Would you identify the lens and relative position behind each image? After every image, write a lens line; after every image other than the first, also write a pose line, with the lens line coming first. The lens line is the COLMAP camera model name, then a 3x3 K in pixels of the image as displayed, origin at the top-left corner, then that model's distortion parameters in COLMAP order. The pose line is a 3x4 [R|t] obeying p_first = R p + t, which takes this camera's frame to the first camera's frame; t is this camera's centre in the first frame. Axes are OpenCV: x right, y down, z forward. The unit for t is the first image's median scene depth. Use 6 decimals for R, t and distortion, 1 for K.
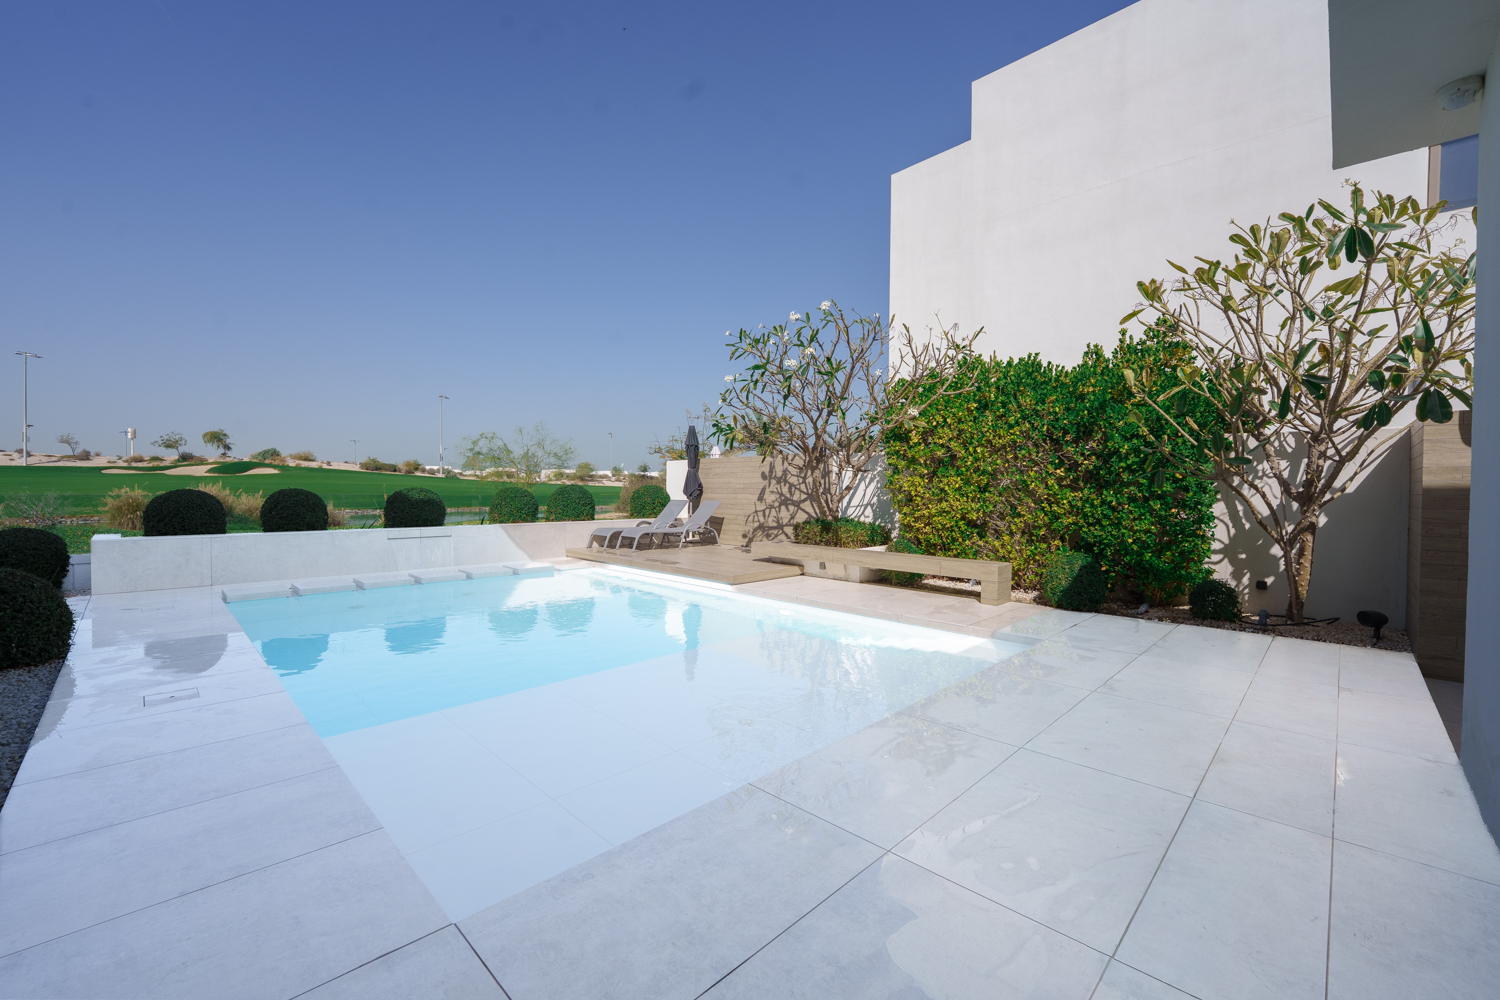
lens RADIAL K [[615.2, 0, 751.1], [0, 615.2, 491.0], [0, 0, 1]] dist [-0.008903, -0.000214]
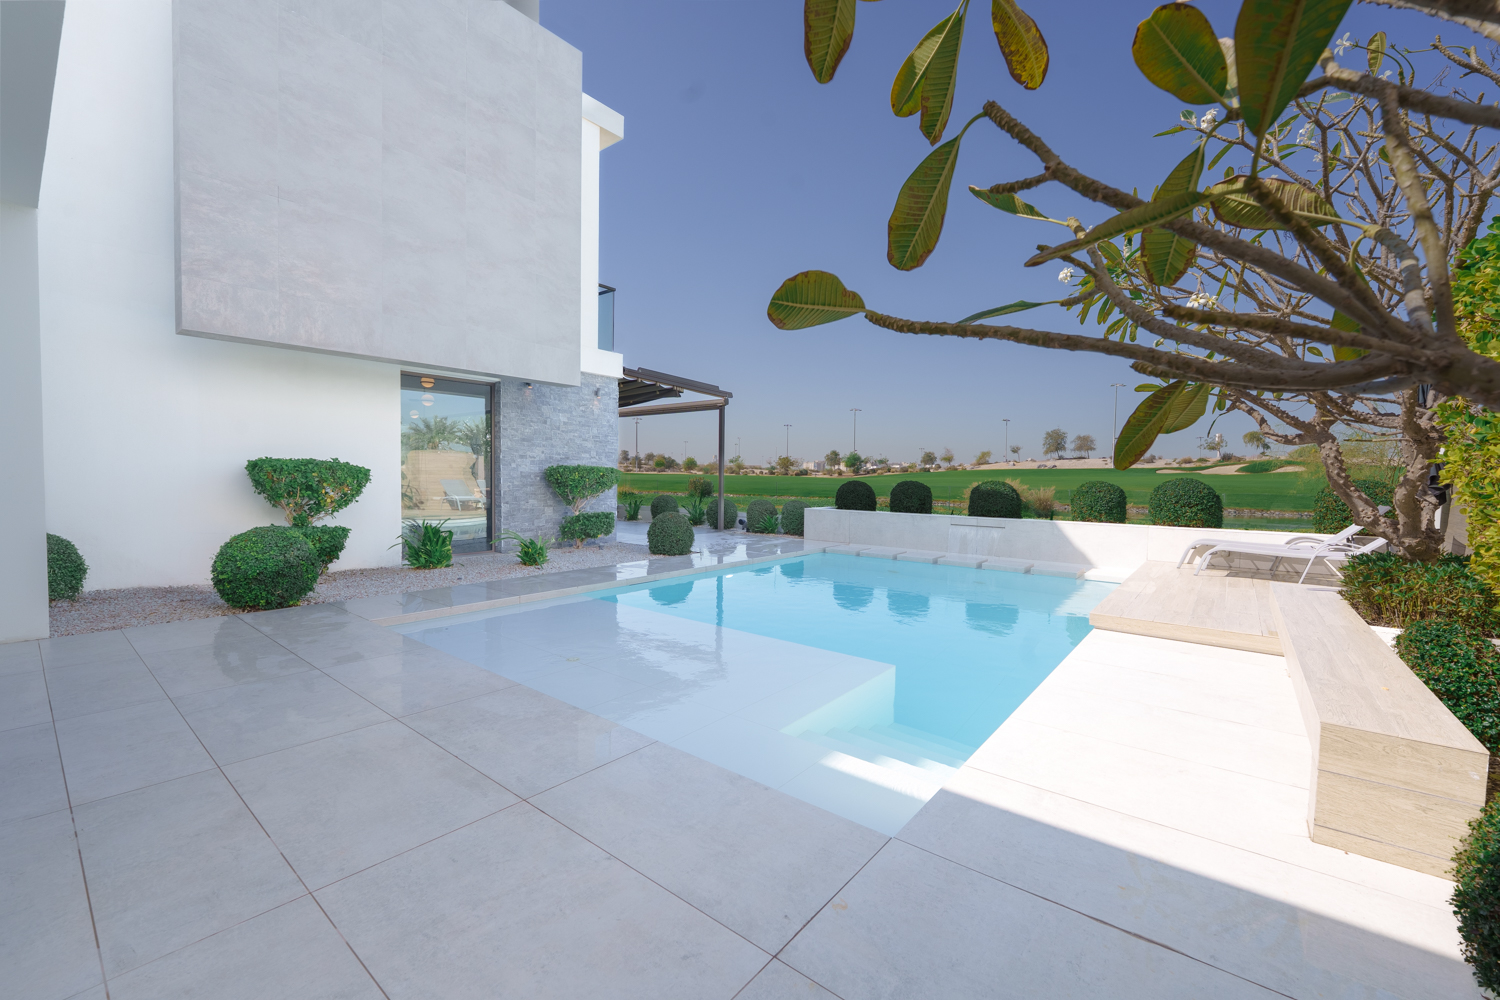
lens RADIAL K [[609.5, 0, 761.5], [0, 609.5, 497.4], [0, 0, 1]] dist [-0.009548, -0.000268]
pose [[0.104405, 0.026625, -0.994178, 0.335981], [-0.014386, 0.999577, 0.025259, 0.000944], [0.994431, 0.011665, 0.104744, 0.331667]]
